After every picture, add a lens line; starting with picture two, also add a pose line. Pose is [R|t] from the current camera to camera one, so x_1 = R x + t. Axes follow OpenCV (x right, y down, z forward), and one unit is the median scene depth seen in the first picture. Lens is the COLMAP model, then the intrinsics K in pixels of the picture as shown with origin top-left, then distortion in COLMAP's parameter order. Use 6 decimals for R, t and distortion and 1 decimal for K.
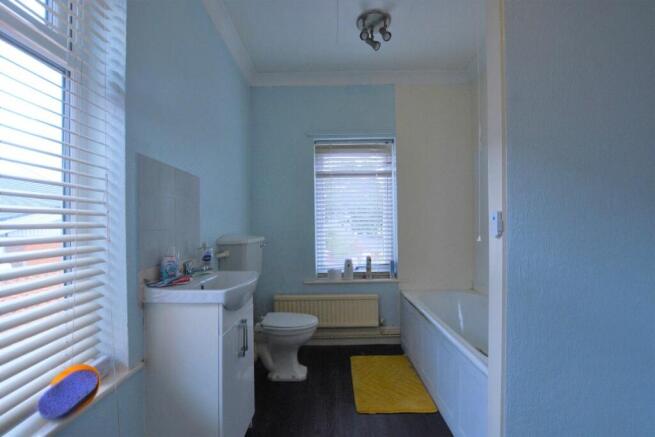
lens RADIAL K [[310.9, 0, 325.4], [0, 310.9, 225.8], [0, 0, 1]] dist [-0.030274, 0.000661]
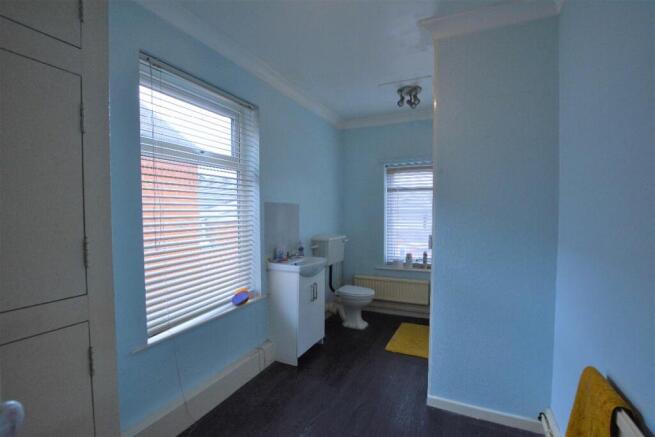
lens RADIAL K [[310.9, 0, 325.4], [0, 310.9, 225.8], [0, 0, 1]] dist [-0.030274, 0.000661]
pose [[0.905377, 0.027441, -0.423721, 0.433896], [-0.007189, 0.998757, 0.049319, -0.103730], [0.424548, -0.041606, 0.904449, -0.501763]]
